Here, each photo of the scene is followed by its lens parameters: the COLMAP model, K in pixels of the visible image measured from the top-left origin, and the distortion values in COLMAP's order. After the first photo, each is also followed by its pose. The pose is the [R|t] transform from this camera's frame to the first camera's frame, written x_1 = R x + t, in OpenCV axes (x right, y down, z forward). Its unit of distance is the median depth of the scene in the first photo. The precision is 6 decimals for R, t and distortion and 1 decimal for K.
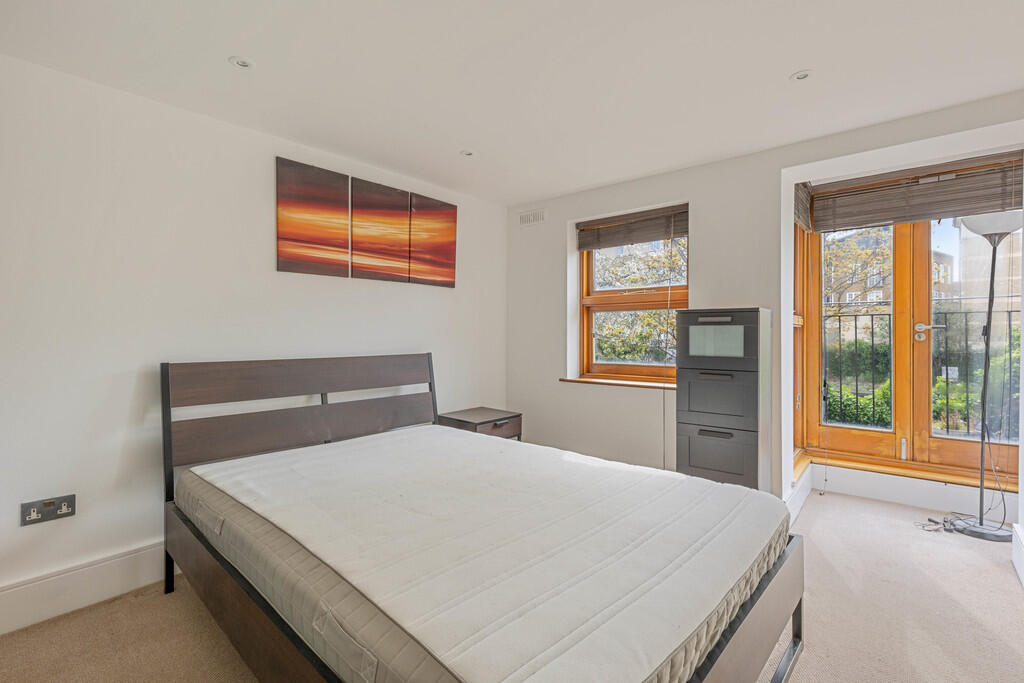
lens RADIAL K [[467.7, 0, 511.5], [0, 467.7, 334.8], [0, 0, 1]] dist [0.010163, -0.001502]
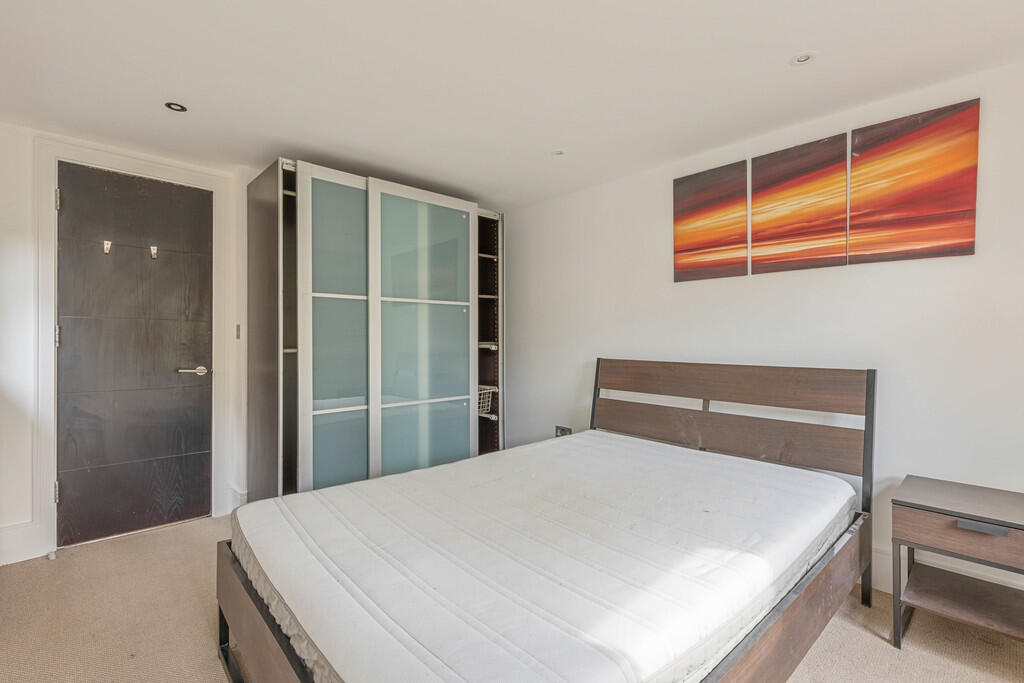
lens RADIAL K [[467.7, 0, 511.7], [0, 467.7, 341.9], [0, 0, 1]] dist [0.010163, -0.001502]
pose [[-0.096989, 0.007373, -0.995258, 0.566959], [-0.007522, 0.999939, 0.008141, -0.000690], [0.995257, 0.008276, -0.096928, 0.639807]]
